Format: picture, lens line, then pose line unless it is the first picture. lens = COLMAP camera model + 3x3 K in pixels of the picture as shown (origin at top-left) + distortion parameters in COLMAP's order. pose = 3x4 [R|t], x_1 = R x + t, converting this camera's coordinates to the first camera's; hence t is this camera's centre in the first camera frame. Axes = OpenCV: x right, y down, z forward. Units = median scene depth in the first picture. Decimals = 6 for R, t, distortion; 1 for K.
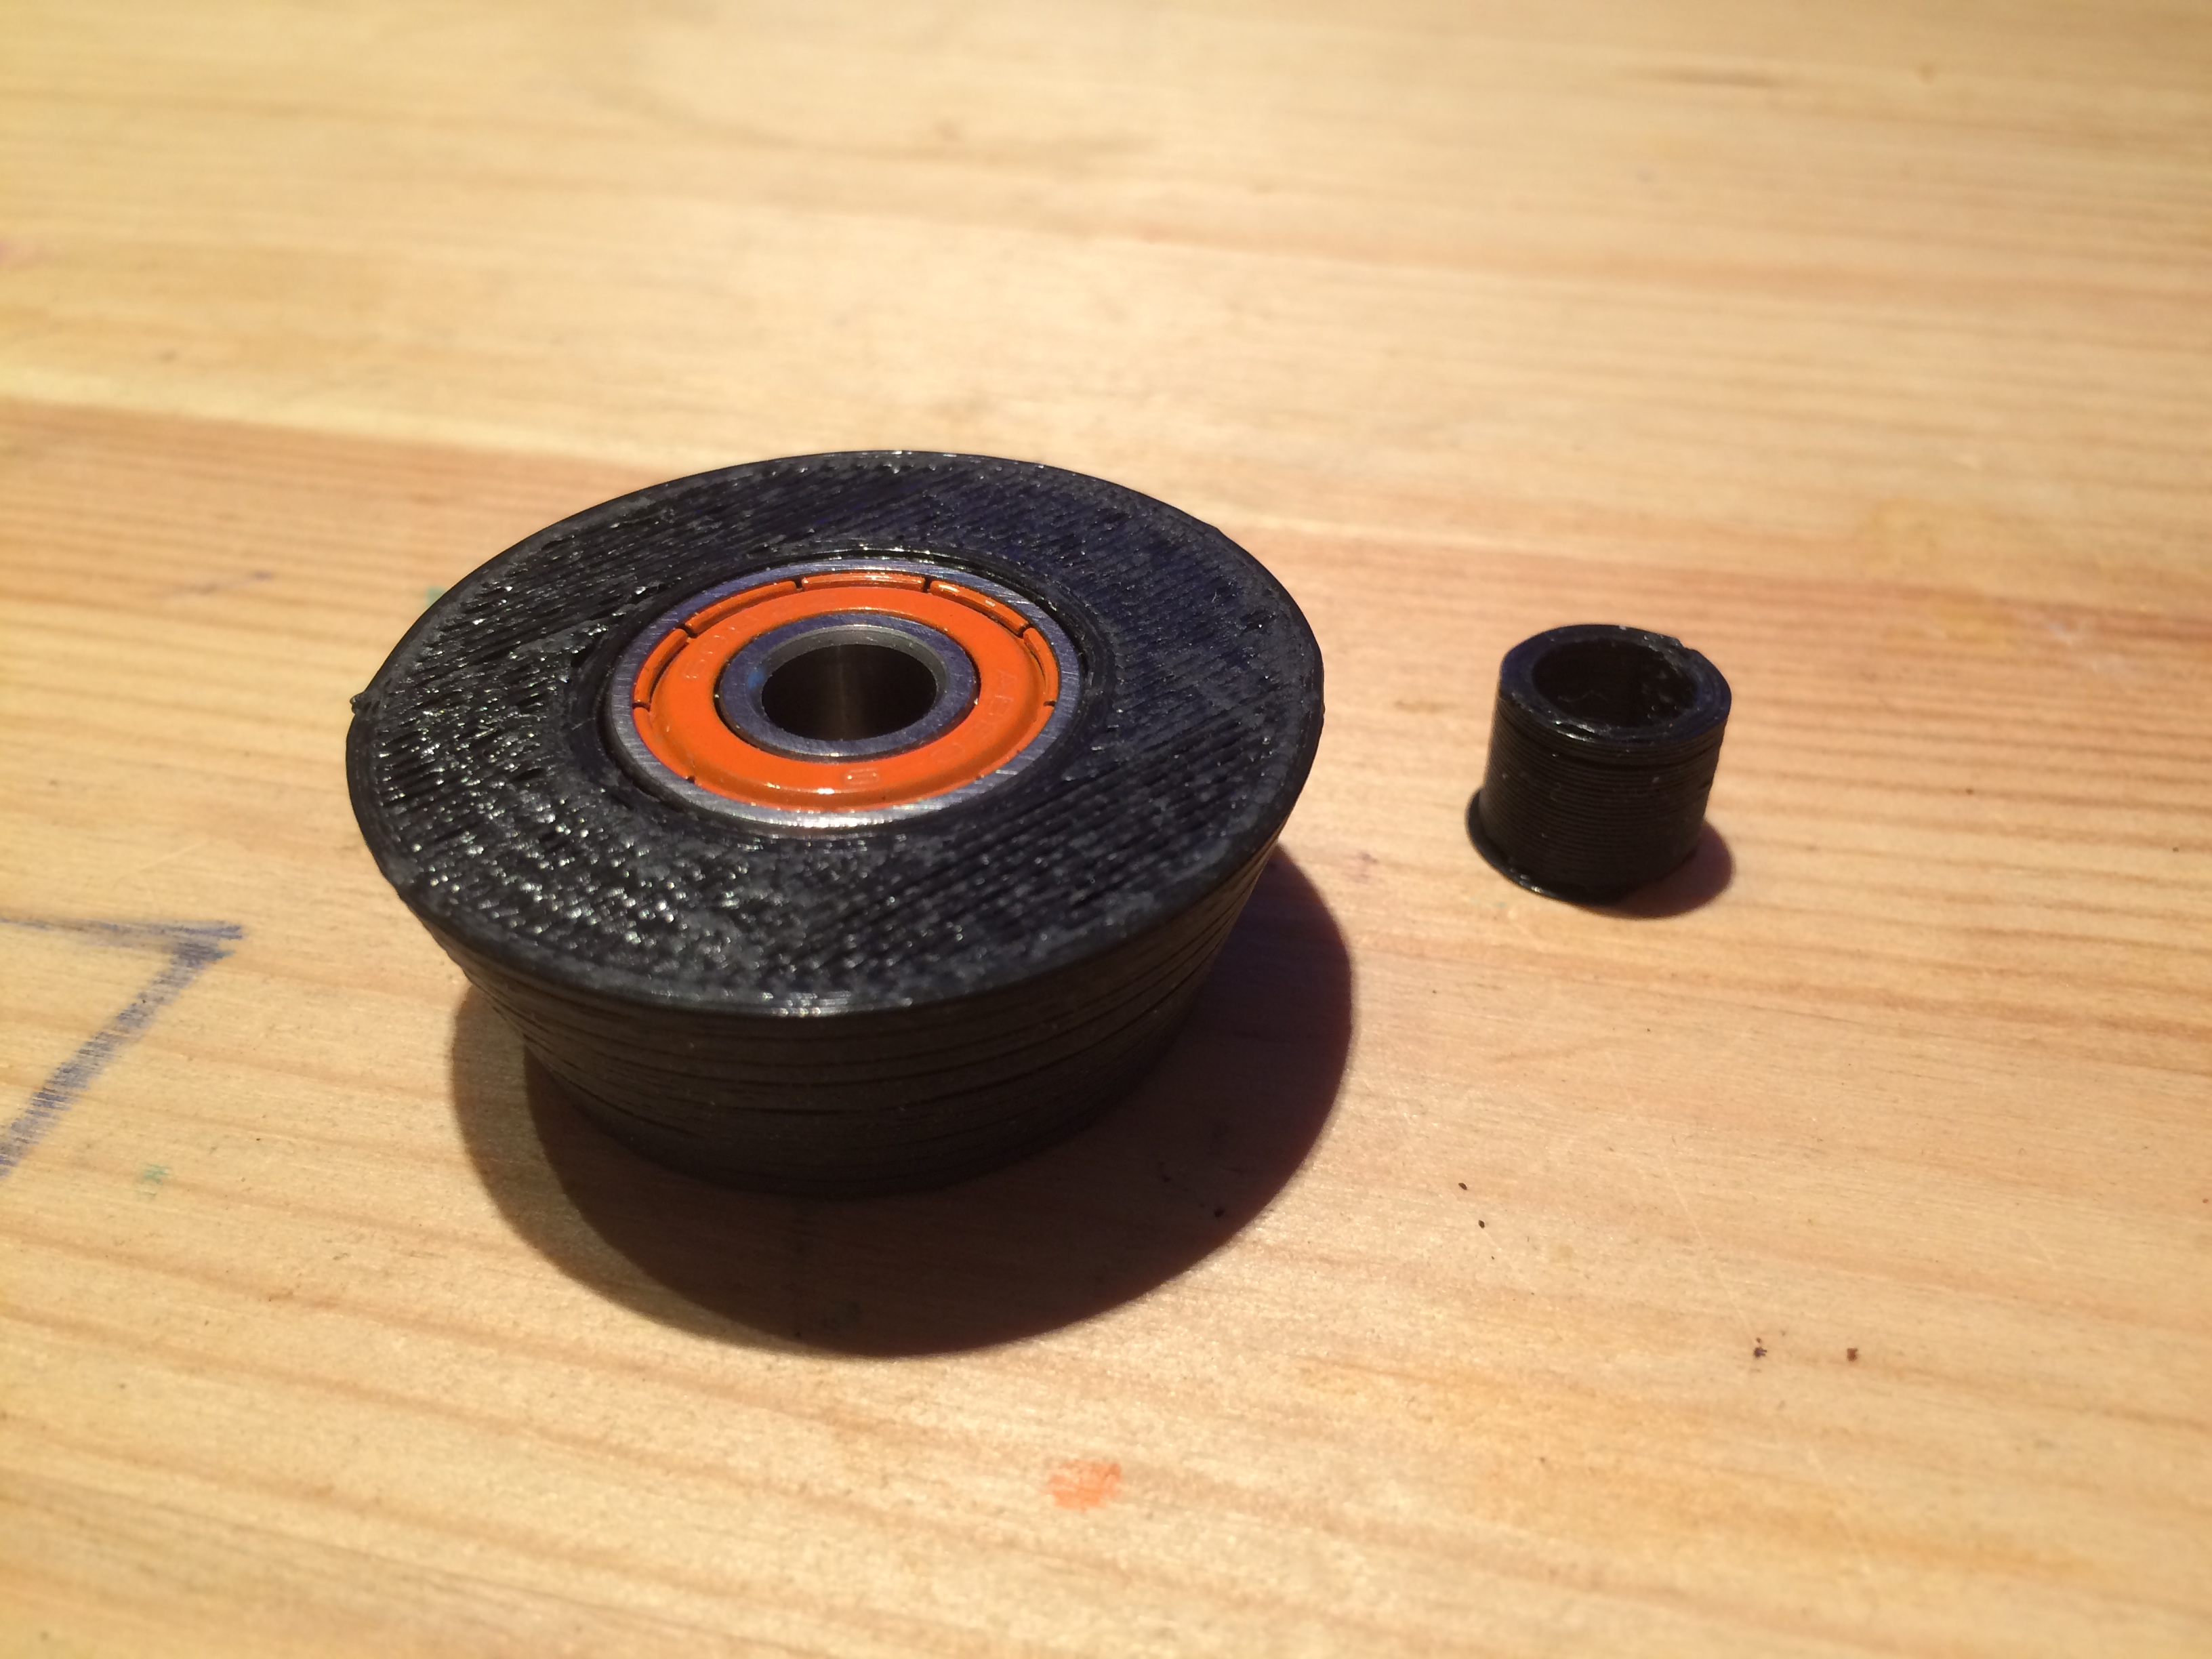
lens RADIAL K [[1865.3, 0, 1112.2], [0, 1865.3, 832.8], [0, 0, 1]] dist [0.012770, -0.038373]
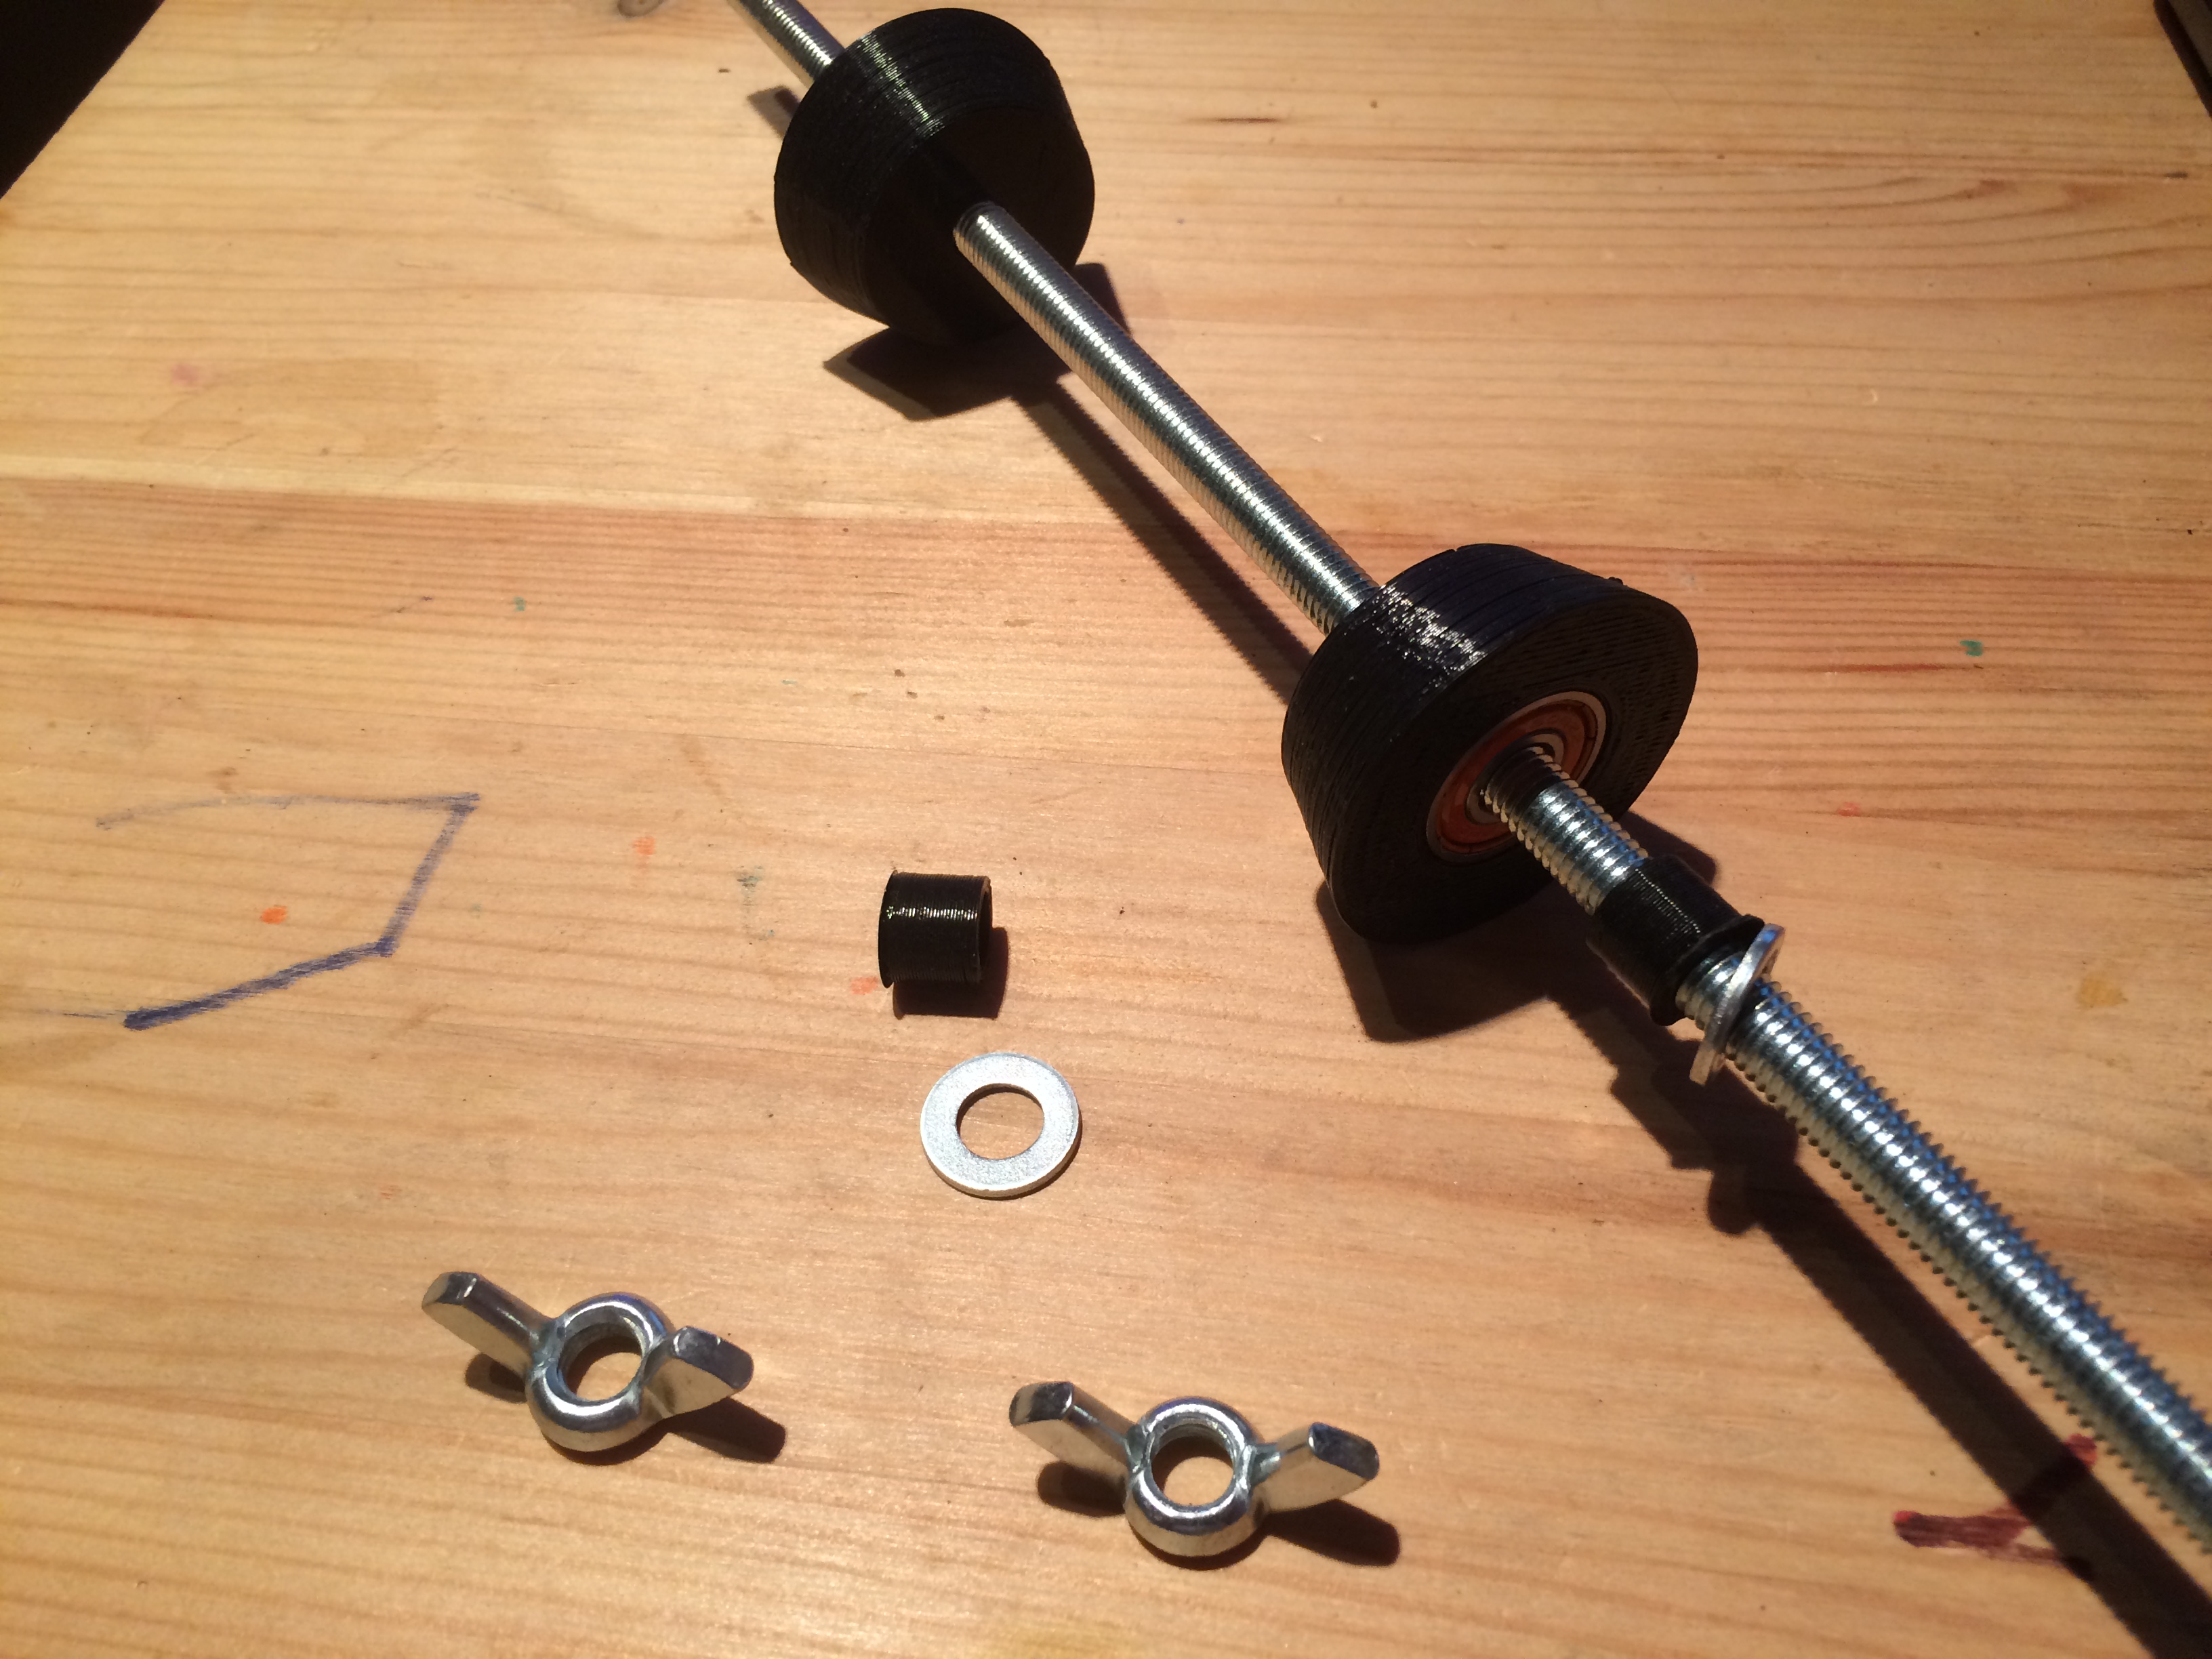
lens RADIAL K [[1865.3, 0, 1102.1], [0, 1865.3, 828.6], [0, 0, 1]] dist [0.012770, -0.038373]
pose [[0.994800, -0.100470, 0.016671, 0.233937], [0.095123, 0.975098, 0.200337, -0.289475], [-0.036384, -0.197710, 0.979585, -1.229467]]
